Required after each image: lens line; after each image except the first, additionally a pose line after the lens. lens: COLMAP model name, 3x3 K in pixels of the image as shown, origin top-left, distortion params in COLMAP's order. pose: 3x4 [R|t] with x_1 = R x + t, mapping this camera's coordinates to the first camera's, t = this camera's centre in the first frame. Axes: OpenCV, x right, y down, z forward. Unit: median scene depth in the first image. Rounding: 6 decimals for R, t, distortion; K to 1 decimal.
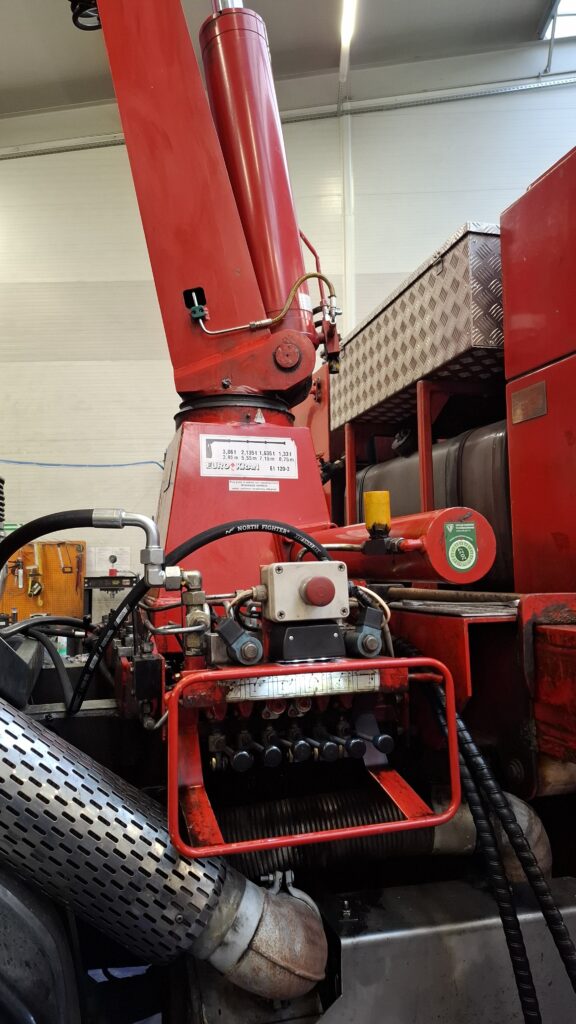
lens RADIAL K [[699.7, 0, 288.0], [0, 699.7, 512.0], [0, 0, 1]] dist [0.072547, 0.000500]
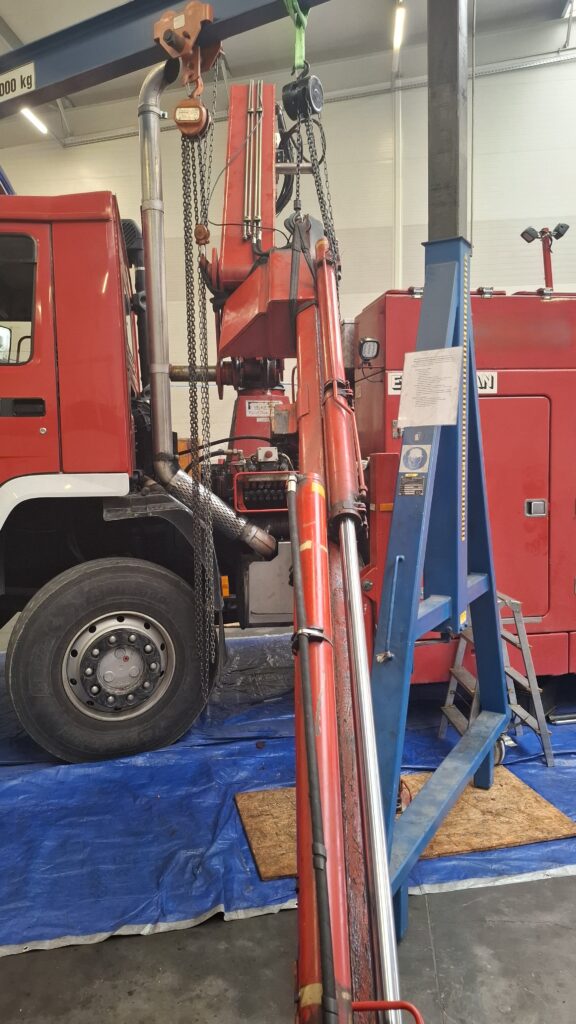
lens RADIAL K [[690.5, 0, 288.0], [0, 690.5, 512.0], [0, 0, 1]] dist [-0.001387, -0.000425]
pose [[0.989862, 0.016334, -0.141093, 0.680851], [0.005095, 0.988643, 0.150197, -0.150050], [0.141944, -0.149393, 0.978537, -2.791331]]
